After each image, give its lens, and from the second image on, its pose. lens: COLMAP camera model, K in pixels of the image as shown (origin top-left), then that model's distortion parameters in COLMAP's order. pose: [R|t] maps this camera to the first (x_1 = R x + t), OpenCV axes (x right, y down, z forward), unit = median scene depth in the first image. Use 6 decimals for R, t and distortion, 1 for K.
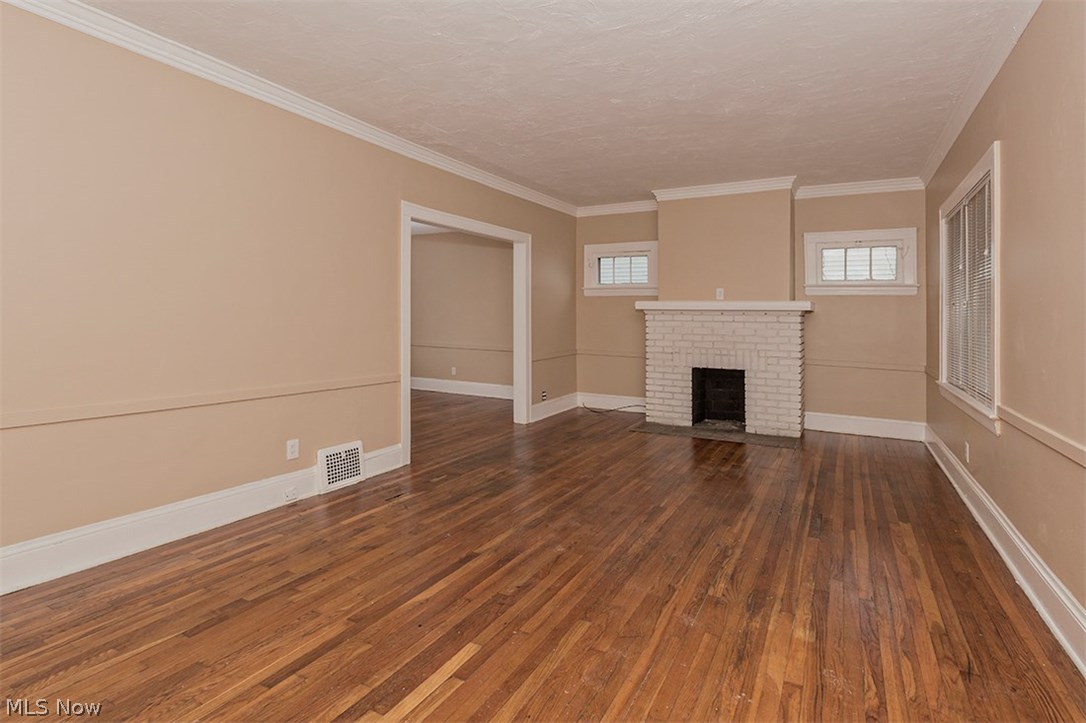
lens RADIAL K [[493.7, 0, 611.9], [0, 493.7, 327.7], [0, 0, 1]] dist [-0.000687, -0.000050]
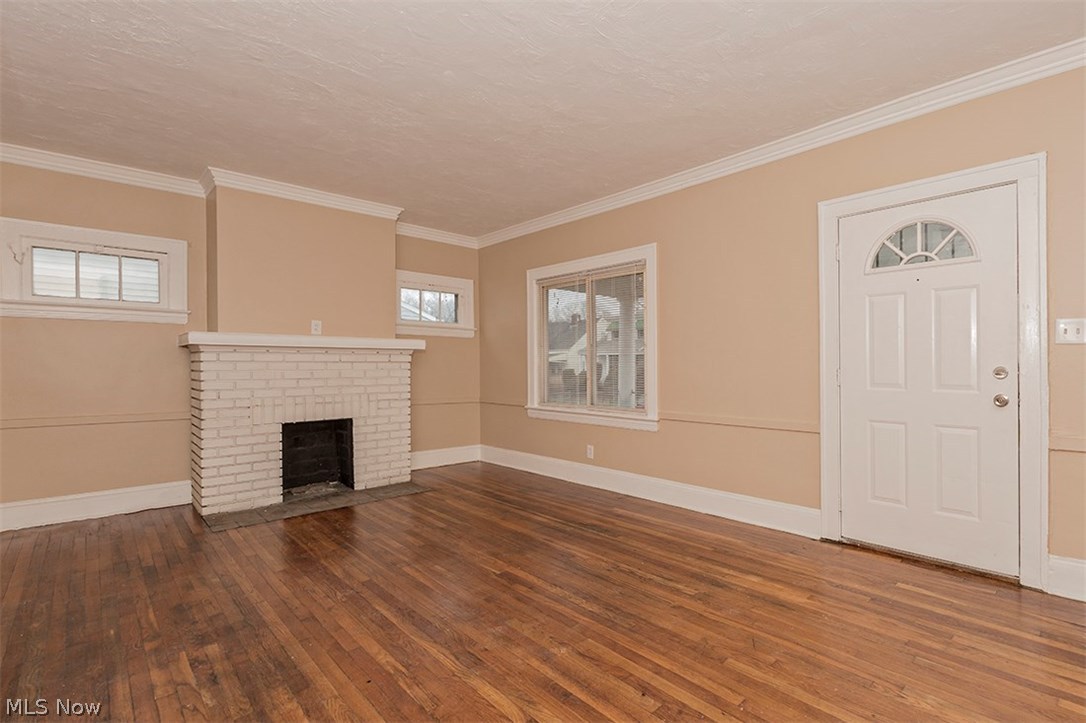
lens RADIAL K [[508.9, 0, 555.8], [0, 508.9, 363.7], [0, 0, 1]] dist [-0.002305, -0.000110]
pose [[0.379988, -0.010798, 0.924928, -0.642771], [0.022149, 0.999751, 0.002572, -0.004634], [-0.924726, 0.019509, 0.380132, 0.529255]]
